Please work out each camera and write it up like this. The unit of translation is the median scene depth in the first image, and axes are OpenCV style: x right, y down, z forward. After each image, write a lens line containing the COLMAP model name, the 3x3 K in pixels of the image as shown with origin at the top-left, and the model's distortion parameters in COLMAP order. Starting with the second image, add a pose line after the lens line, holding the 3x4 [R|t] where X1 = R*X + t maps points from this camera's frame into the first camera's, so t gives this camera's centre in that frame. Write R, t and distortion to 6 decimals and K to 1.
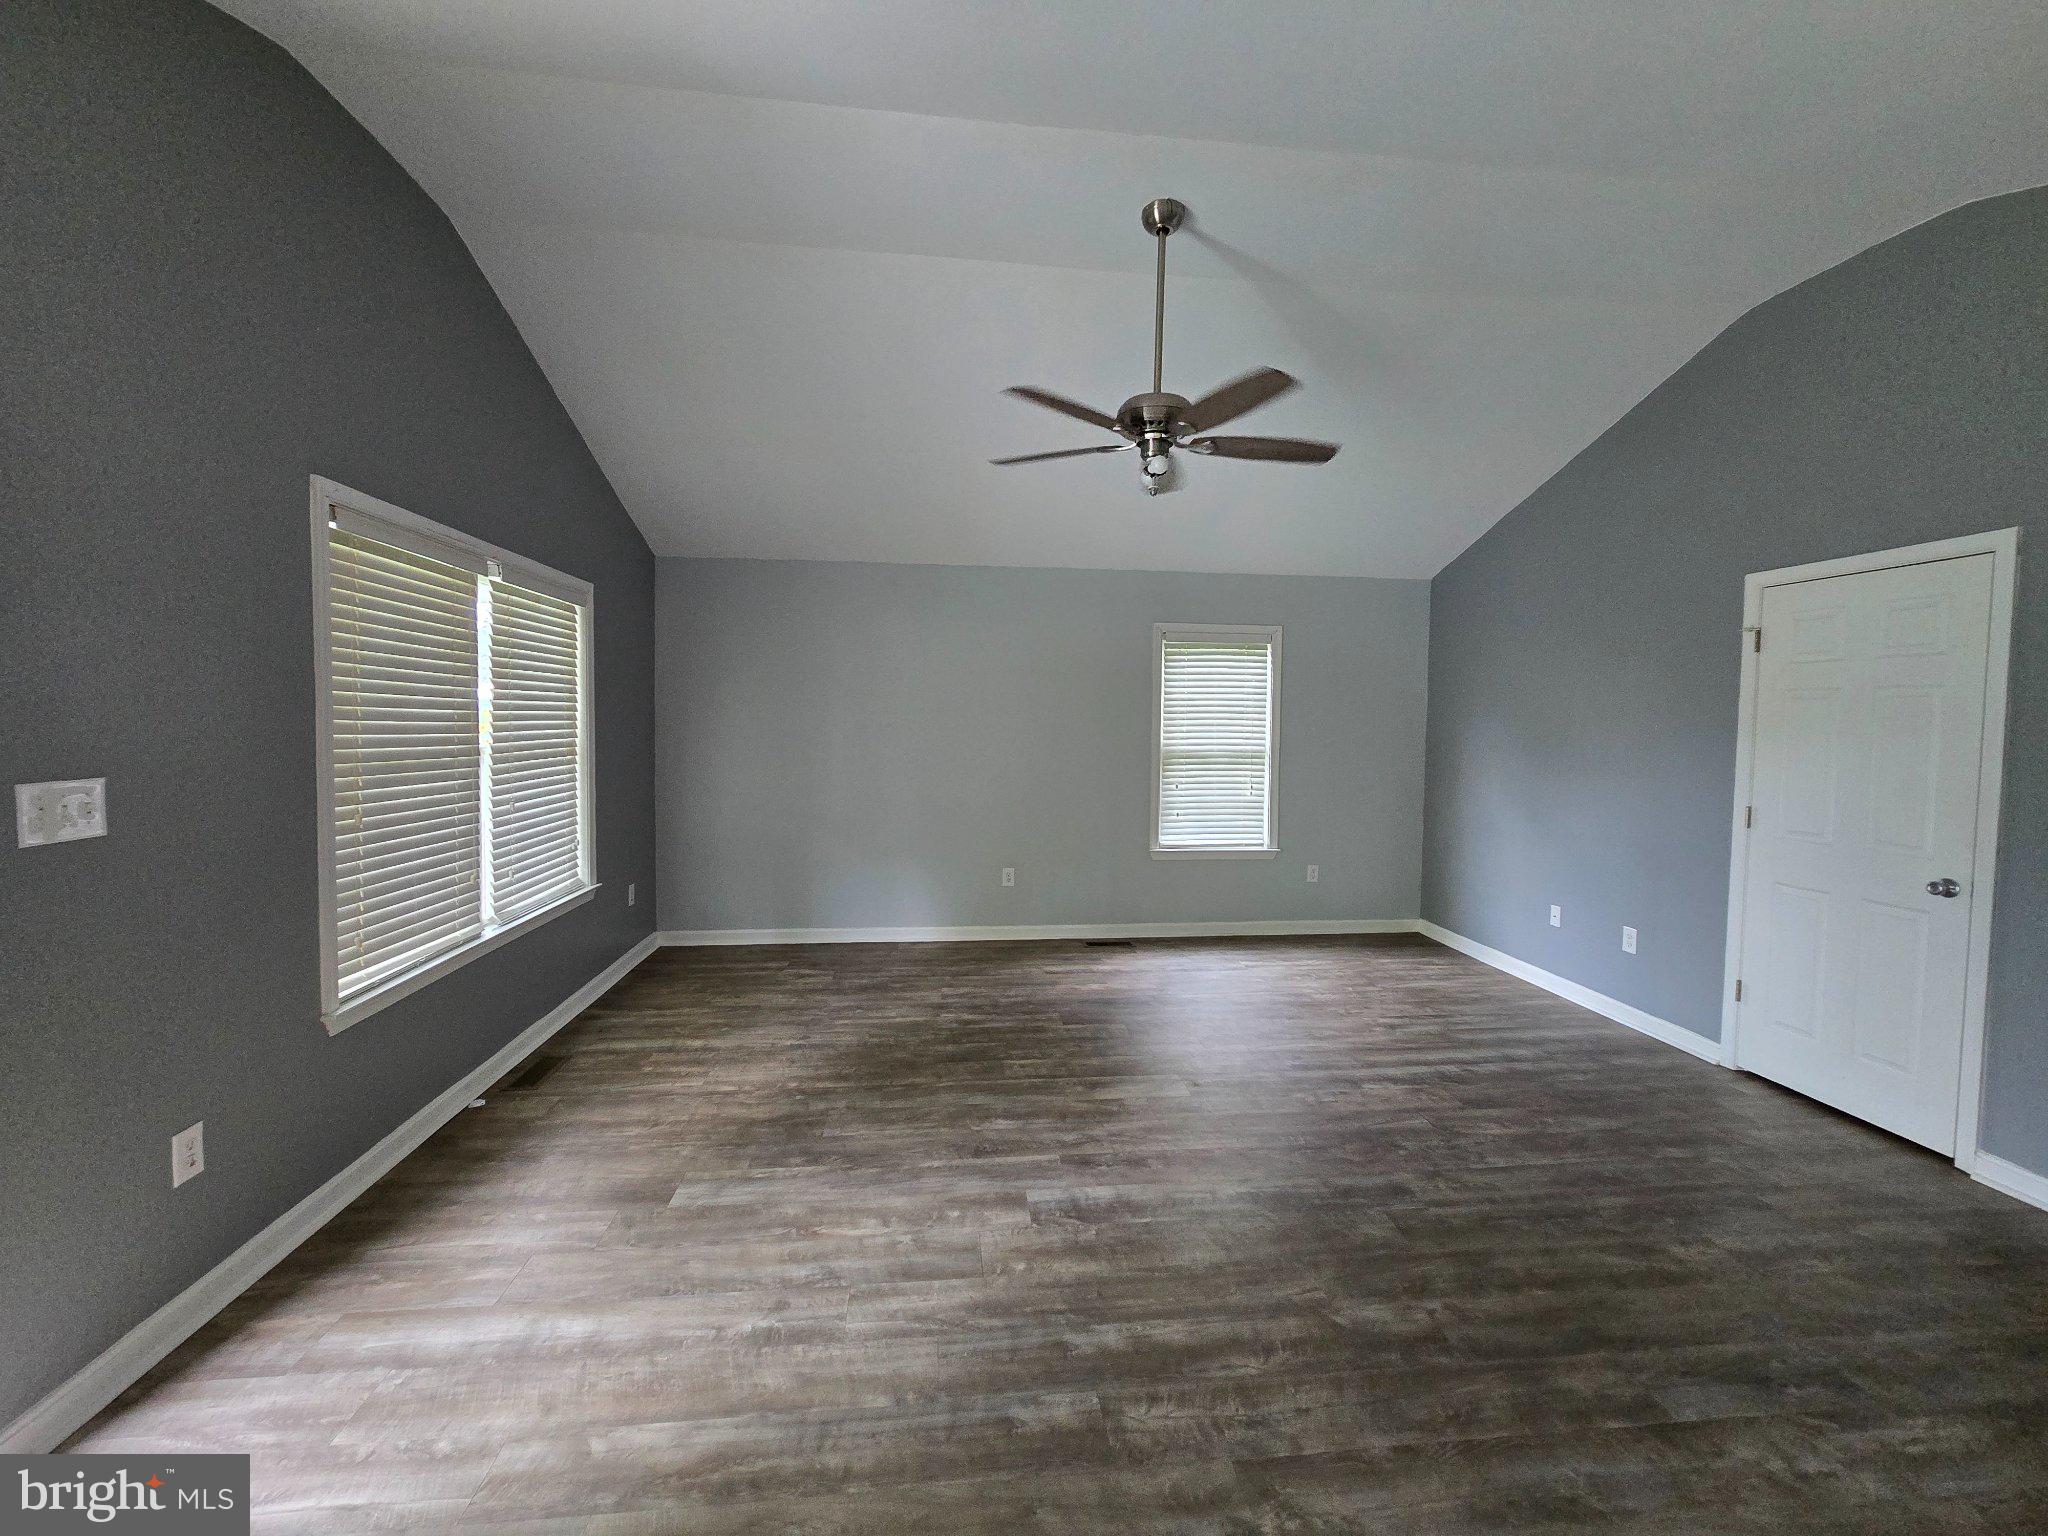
lens RADIAL K [[834.9, 0, 1028.3], [0, 834.9, 759.8], [0, 0, 1]] dist [-0.000960, -0.000427]
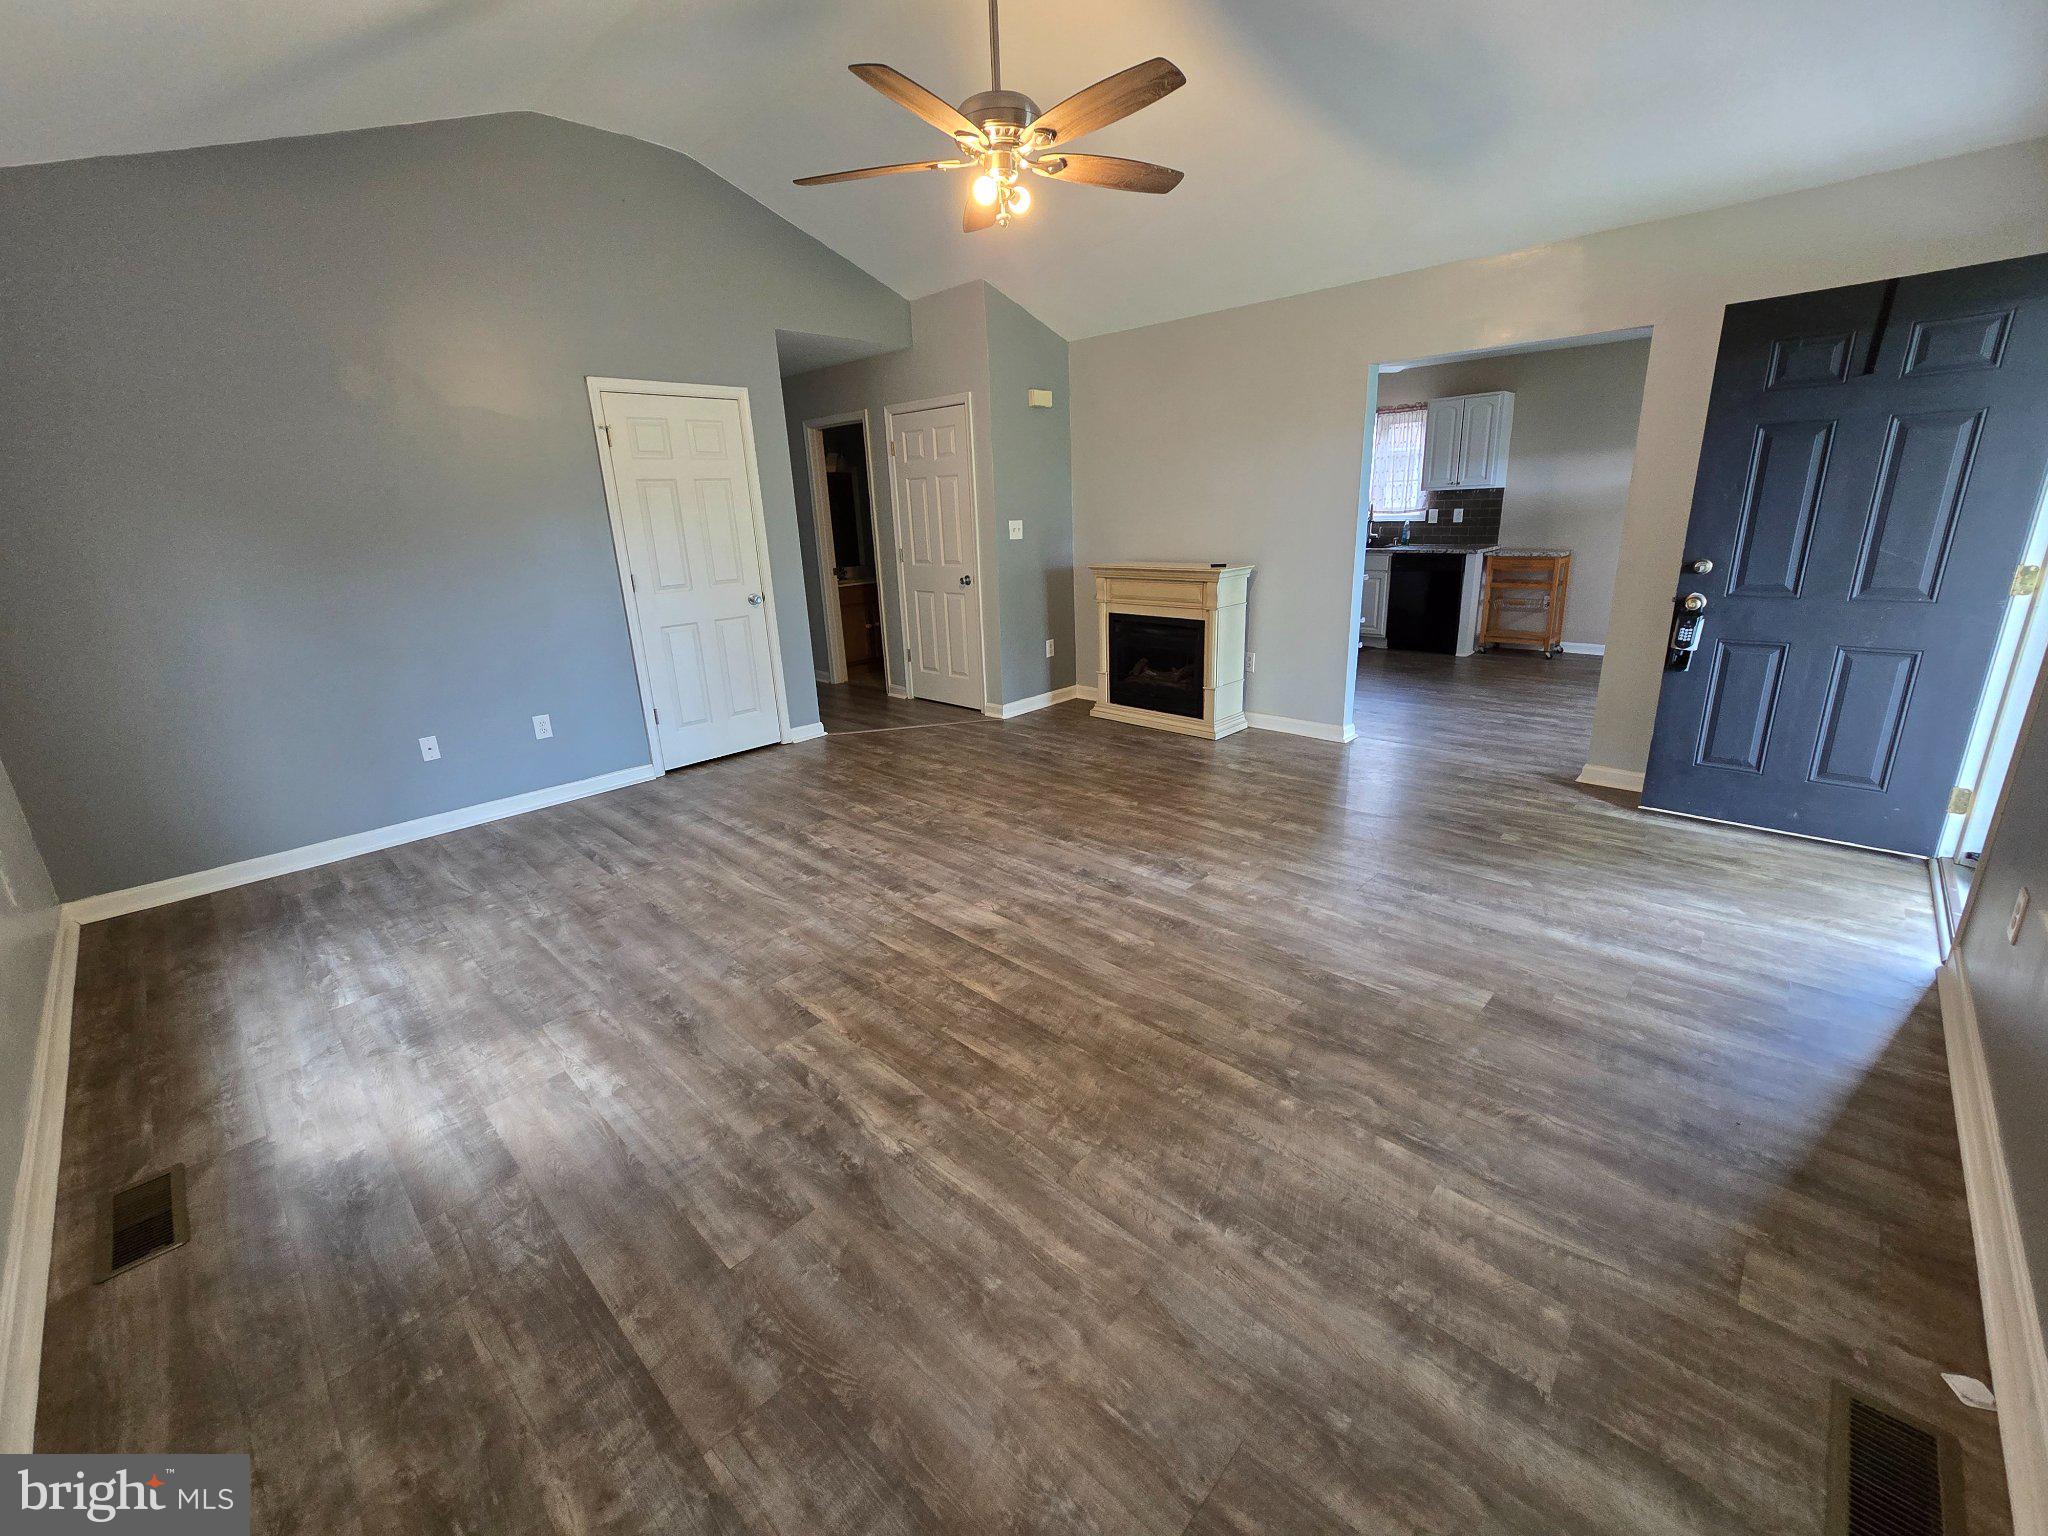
lens RADIAL K [[842.9, 0, 1025.1], [0, 842.9, 759.7], [0, 0, 1]] dist [-0.001346, 0.000229]
pose [[-0.643192, -0.212758, 0.735553, -0.708044], [0.067095, 0.941267, 0.330930, -0.084623], [-0.762760, 0.262203, -0.591140, 1.830598]]
